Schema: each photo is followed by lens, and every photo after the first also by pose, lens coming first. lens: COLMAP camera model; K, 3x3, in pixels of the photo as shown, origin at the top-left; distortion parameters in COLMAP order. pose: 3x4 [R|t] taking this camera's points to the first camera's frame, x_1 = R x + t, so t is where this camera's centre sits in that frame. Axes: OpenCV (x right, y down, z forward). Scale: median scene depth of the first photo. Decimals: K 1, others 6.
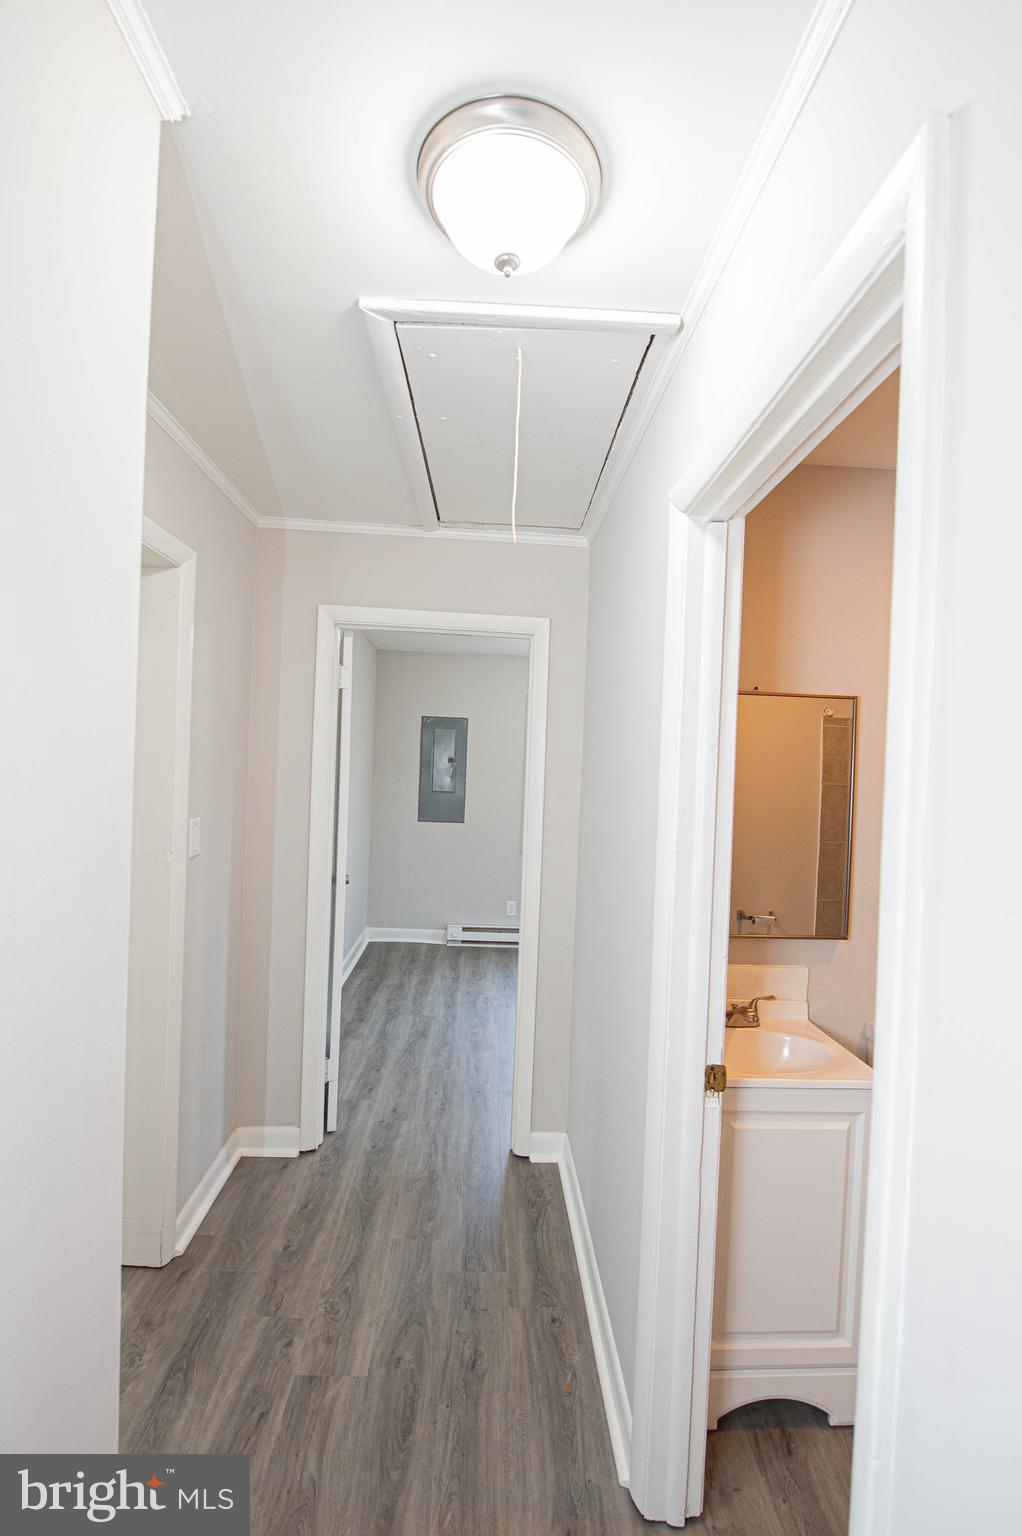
lens RADIAL K [[696.7, 0, 499.5], [0, 696.7, 780.4], [0, 0, 1]] dist [0.000966, -0.003927]
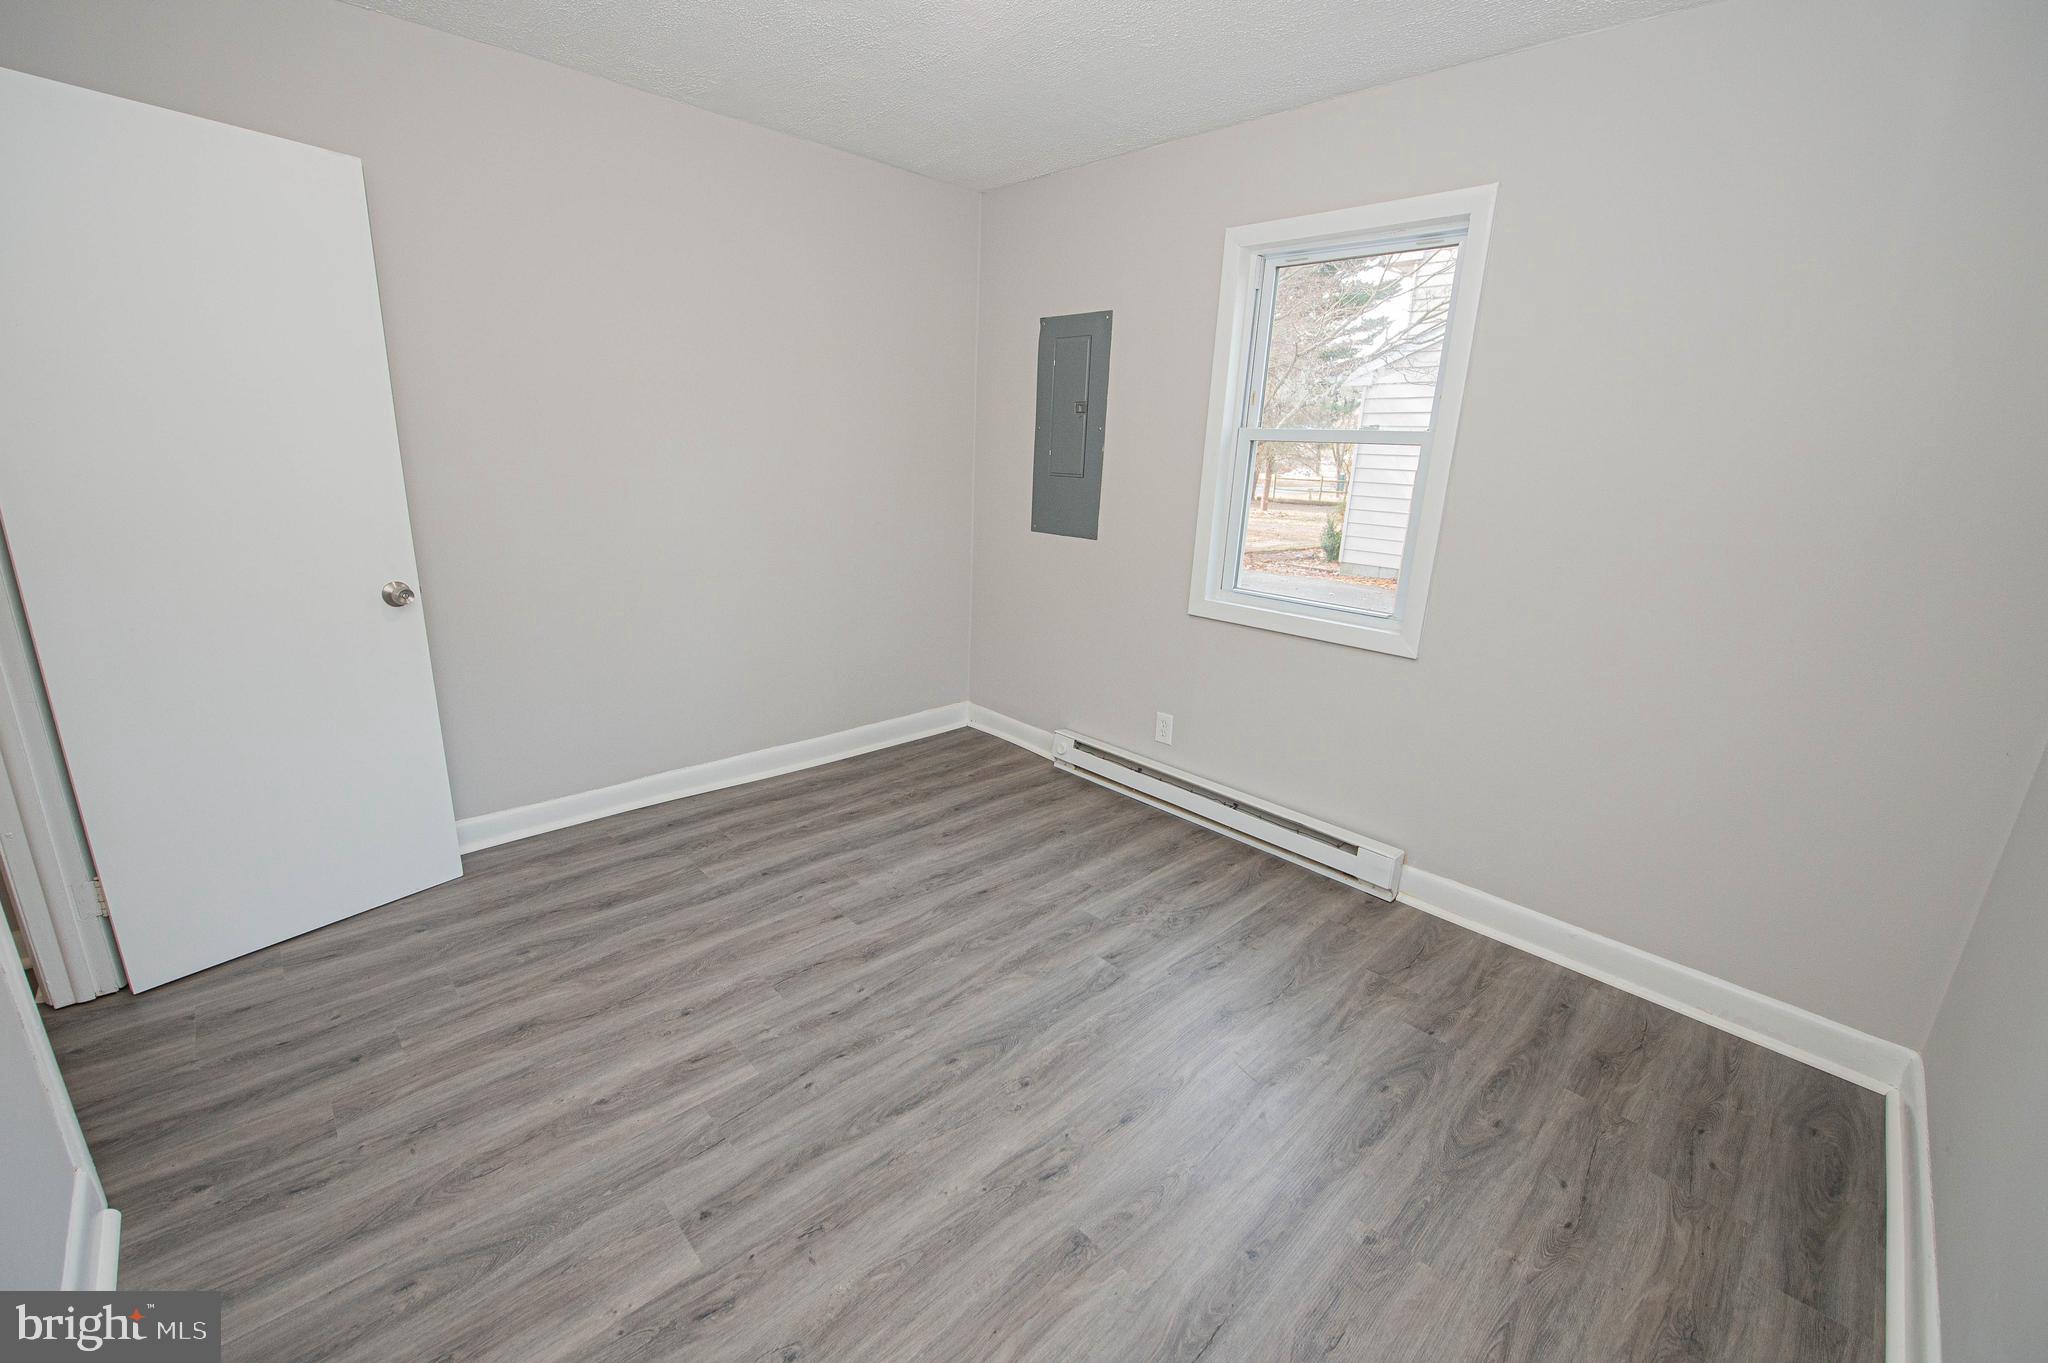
lens RADIAL K [[819.9, 0, 1010.3], [0, 819.9, 681.4], [0, 0, 1]] dist [-0.013753, -0.003333]
pose [[0.664899, 0.188175, -0.722841, 0.793884], [-0.034039, 0.974373, 0.222346, 0.075064], [0.746157, -0.123233, 0.654265, 1.292762]]
